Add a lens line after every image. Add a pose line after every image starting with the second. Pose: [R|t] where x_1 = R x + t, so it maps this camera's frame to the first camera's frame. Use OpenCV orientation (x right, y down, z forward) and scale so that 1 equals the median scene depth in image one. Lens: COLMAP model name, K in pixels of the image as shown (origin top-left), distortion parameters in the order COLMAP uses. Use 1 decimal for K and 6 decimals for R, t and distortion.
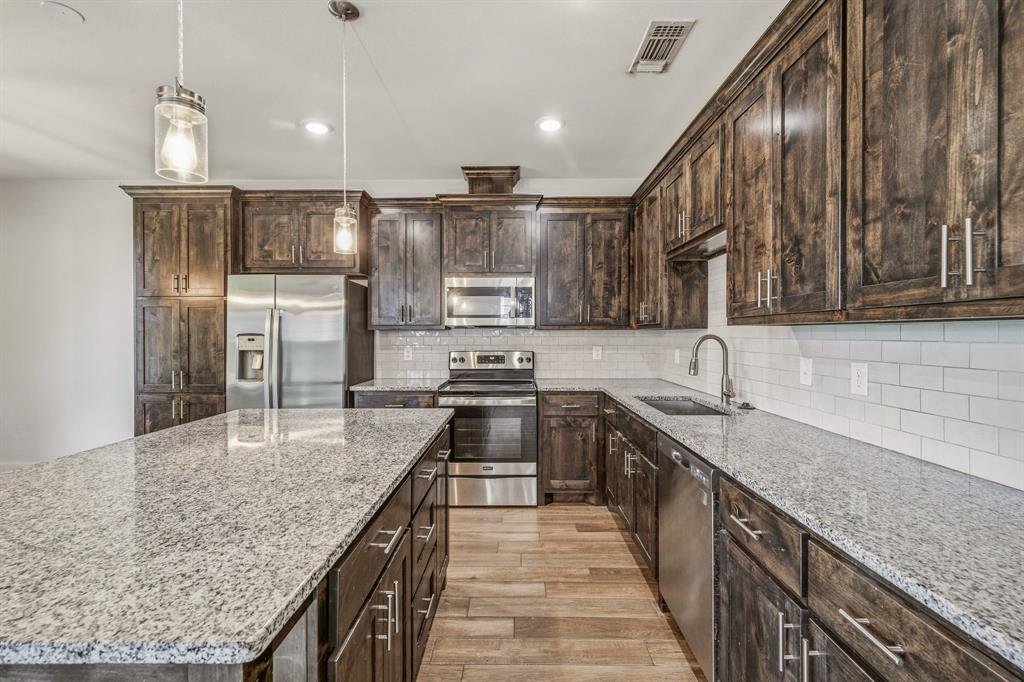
lens RADIAL K [[434.5, 0, 512.0], [0, 434.5, 341.0], [0, 0, 1]] dist [-0.002620, -0.000398]
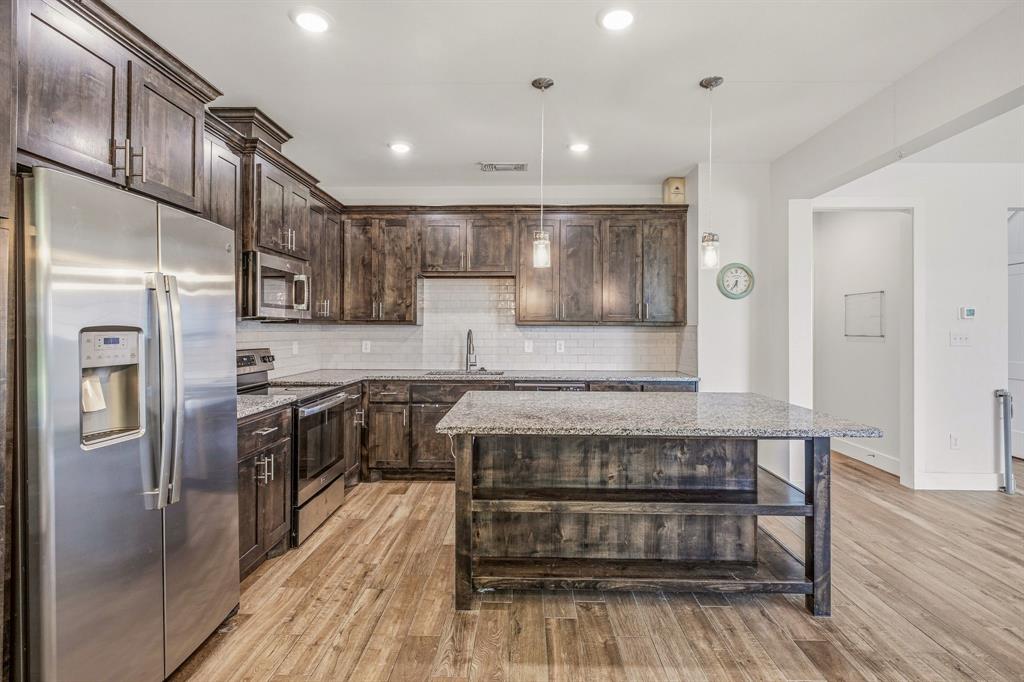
lens RADIAL K [[475.0, 0, 512.0], [0, 475.0, 341.0], [0, 0, 1]] dist [0.002810, 0.000091]
pose [[0.026406, -0.025277, 0.999332, -1.117321], [0.009934, 0.999638, 0.025022, -0.010940], [-0.999602, 0.009267, 0.026648, 0.658238]]
